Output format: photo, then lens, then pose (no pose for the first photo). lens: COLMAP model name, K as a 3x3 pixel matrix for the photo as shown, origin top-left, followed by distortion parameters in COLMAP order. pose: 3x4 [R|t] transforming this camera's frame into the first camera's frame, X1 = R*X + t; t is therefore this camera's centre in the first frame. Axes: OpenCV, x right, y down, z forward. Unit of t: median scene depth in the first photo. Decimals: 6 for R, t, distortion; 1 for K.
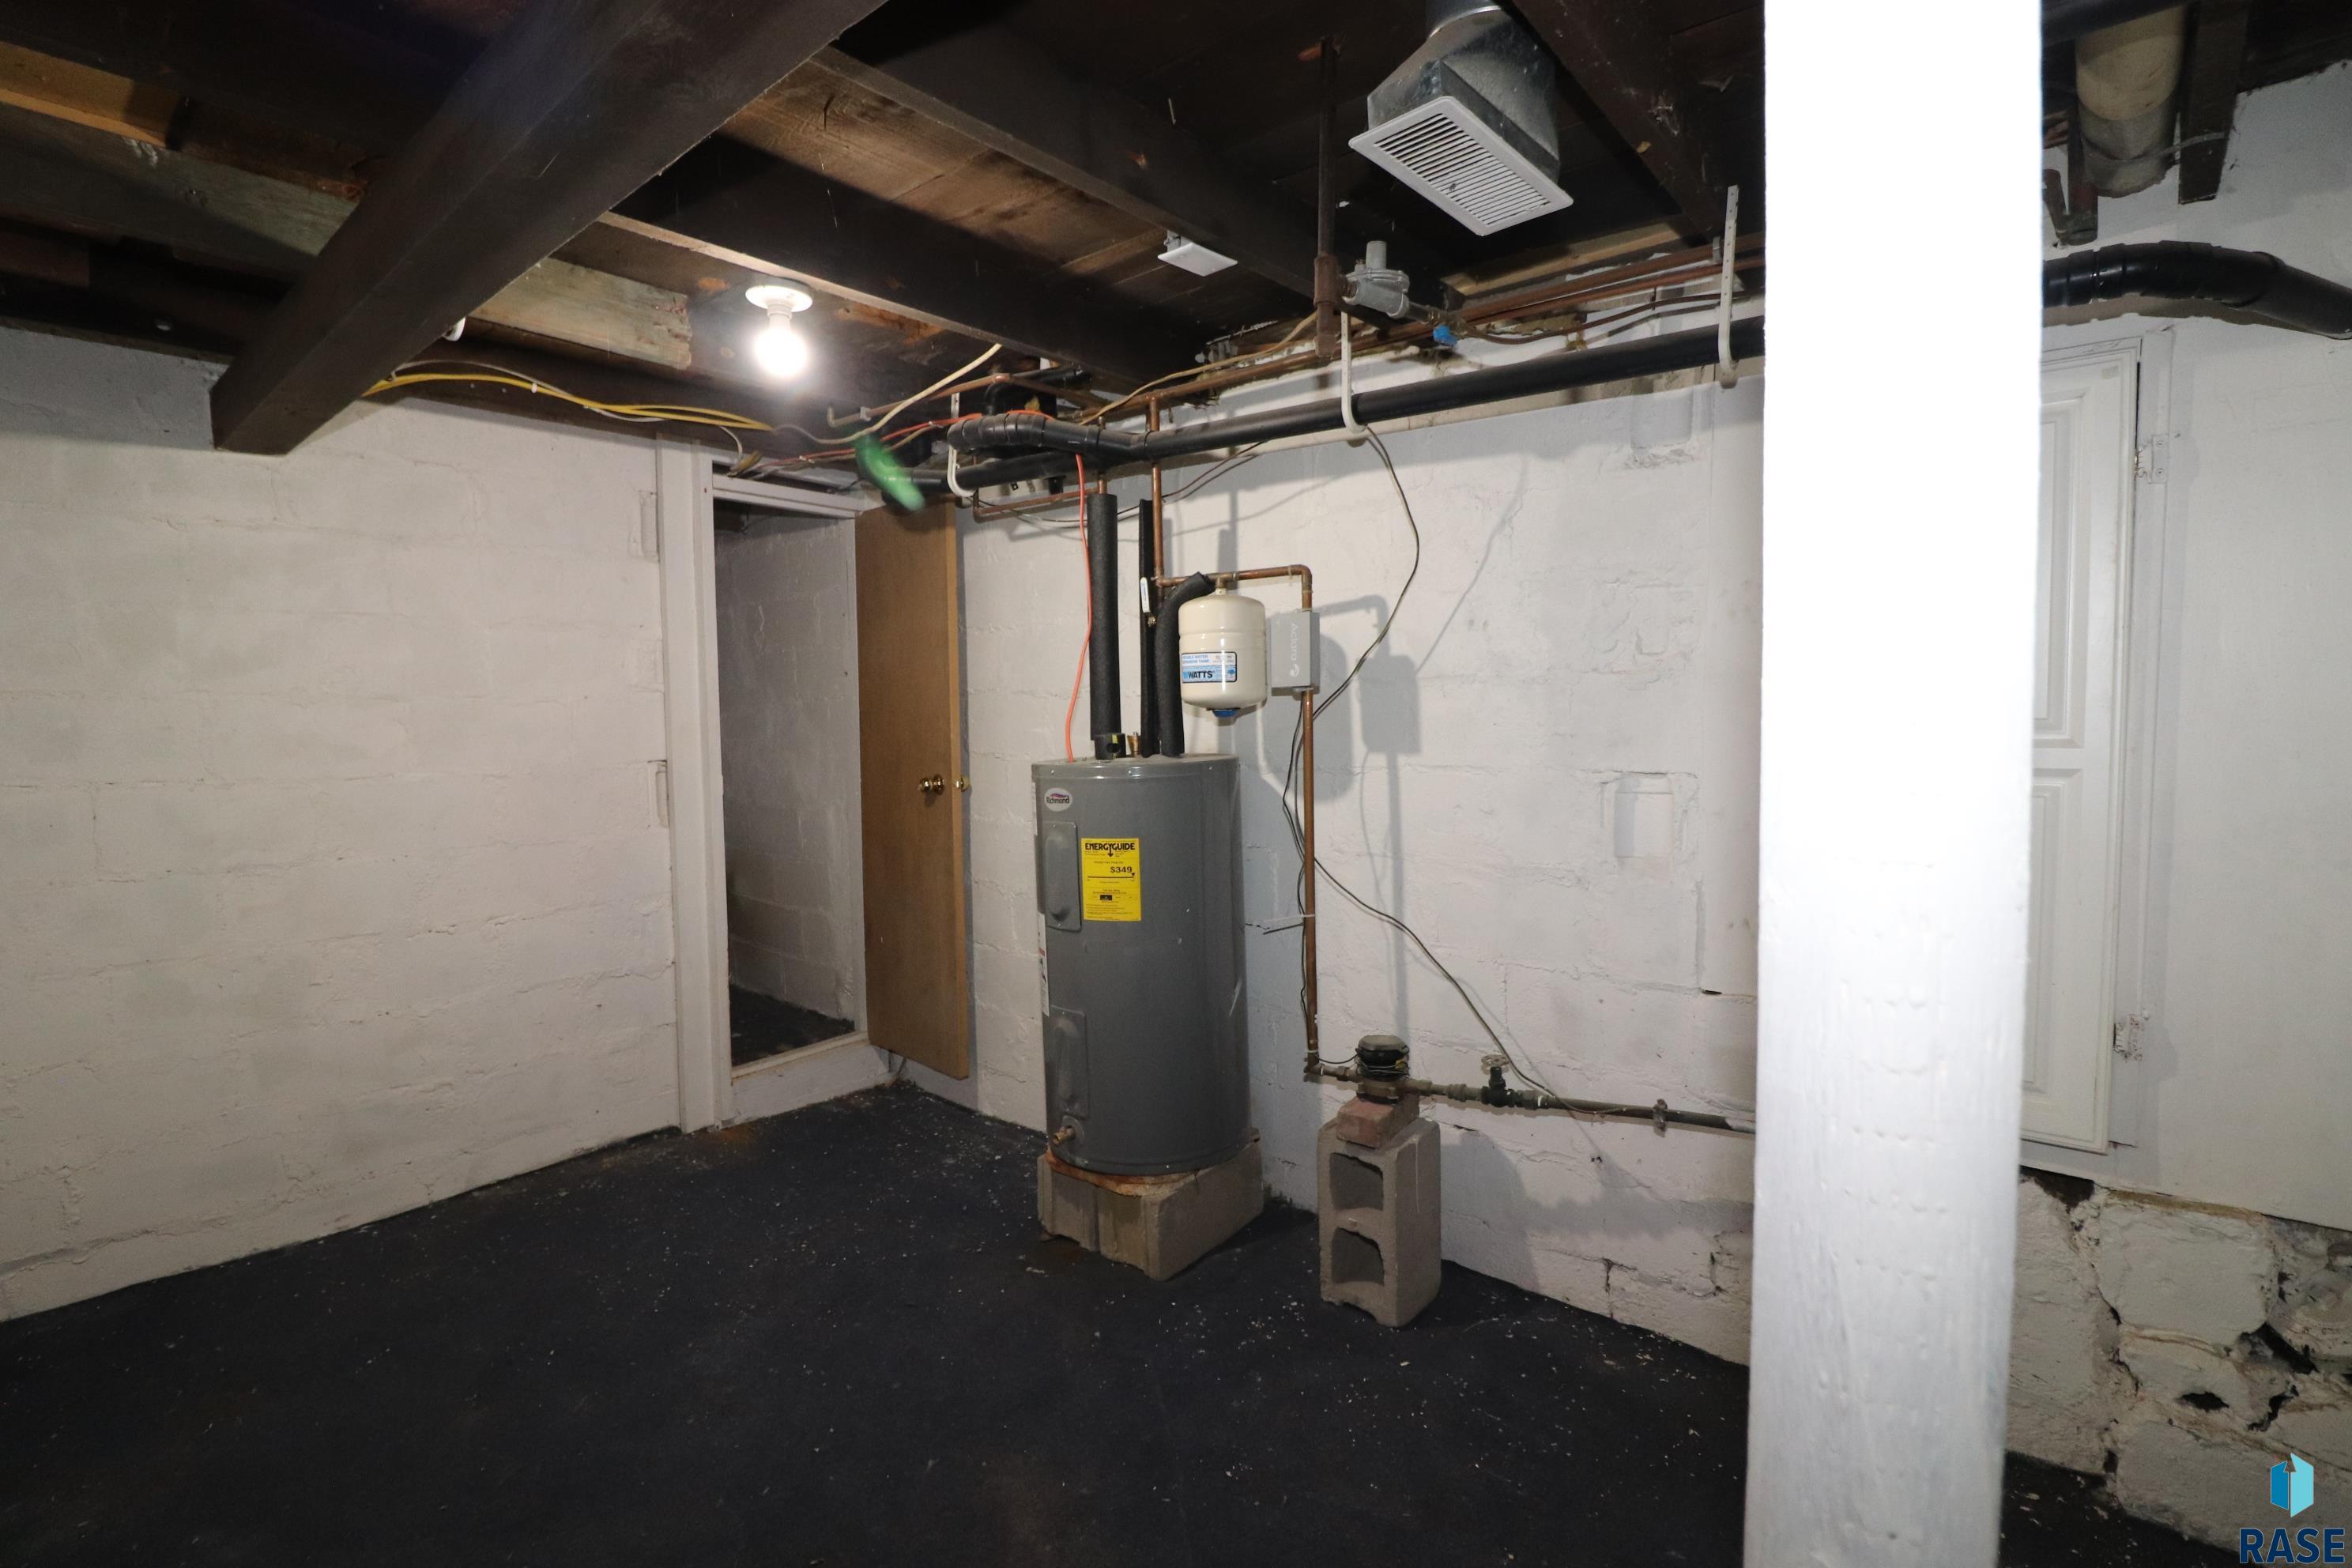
lens RADIAL K [[1096.1, 0, 1170.0], [0, 1096.1, 787.6], [0, 0, 1]] dist [-0.001596, -0.010821]
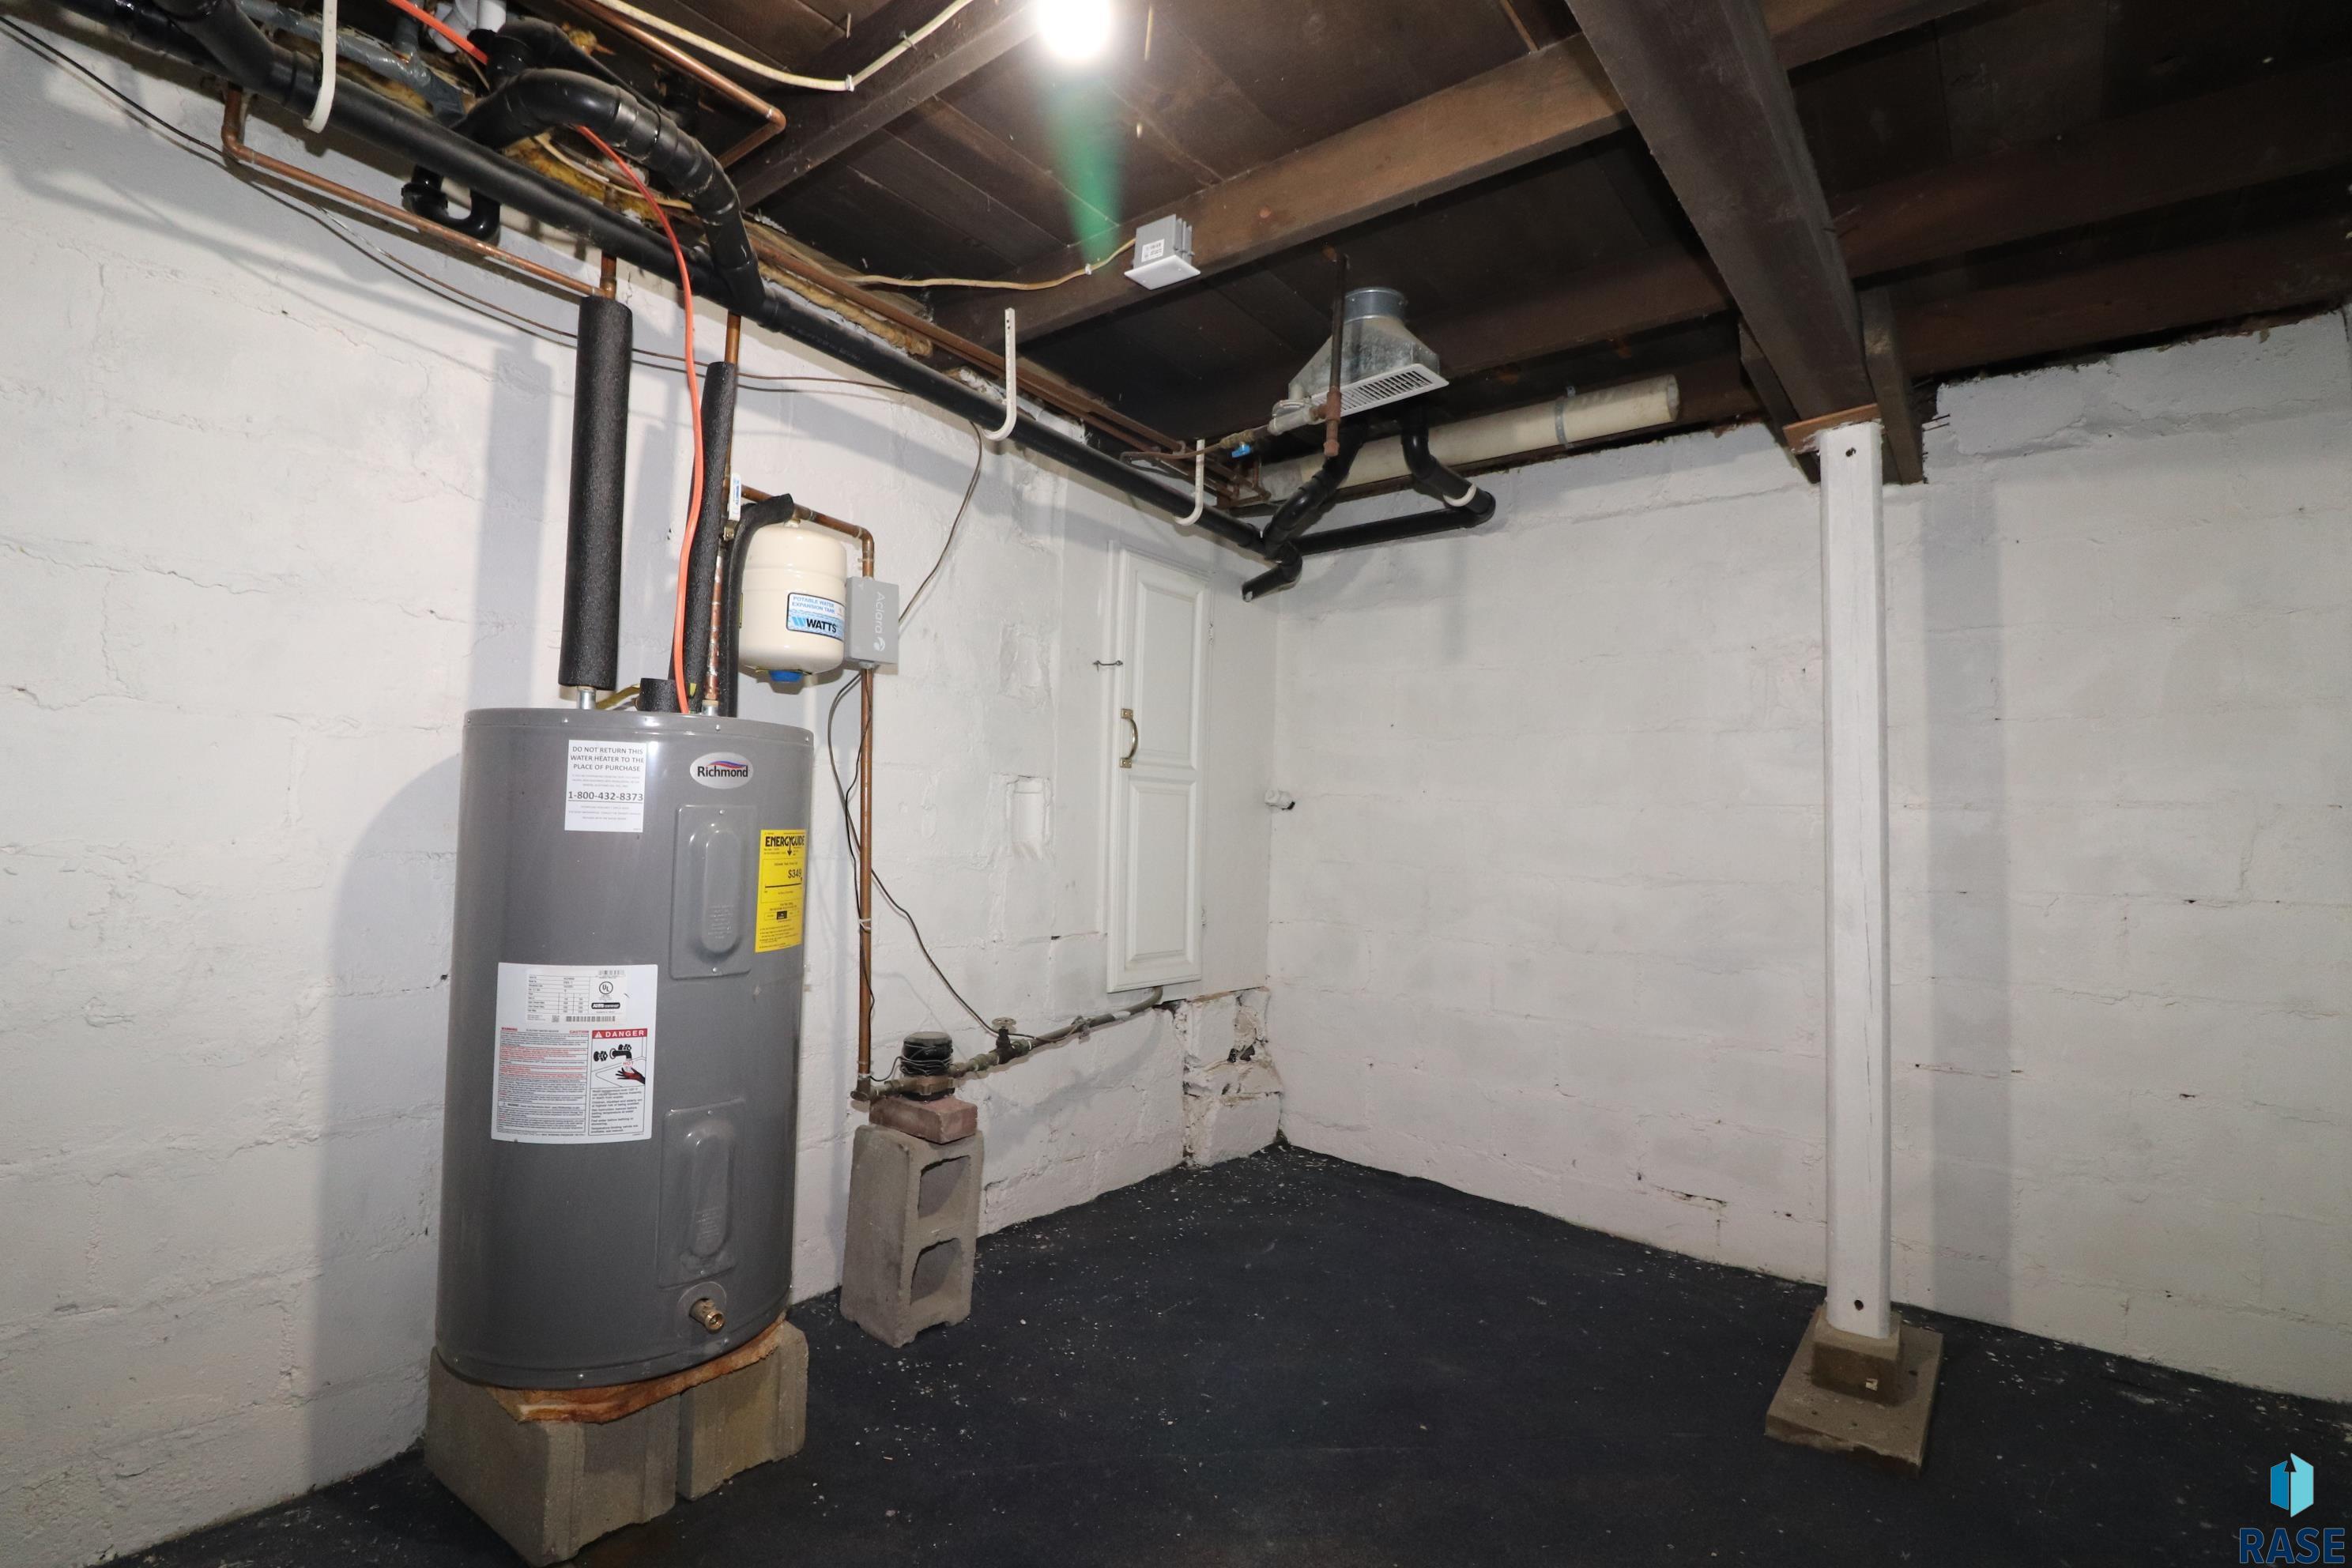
lens RADIAL K [[1096.1, 0, 1170.6], [0, 1096.1, 775.9], [0, 0, 1]] dist [-0.001596, -0.010821]
pose [[-0.045621, 0.063091, 0.996965, -0.781967], [0.035250, 0.997484, -0.061511, 0.064817], [-0.998337, 0.032337, -0.047731, 0.797989]]
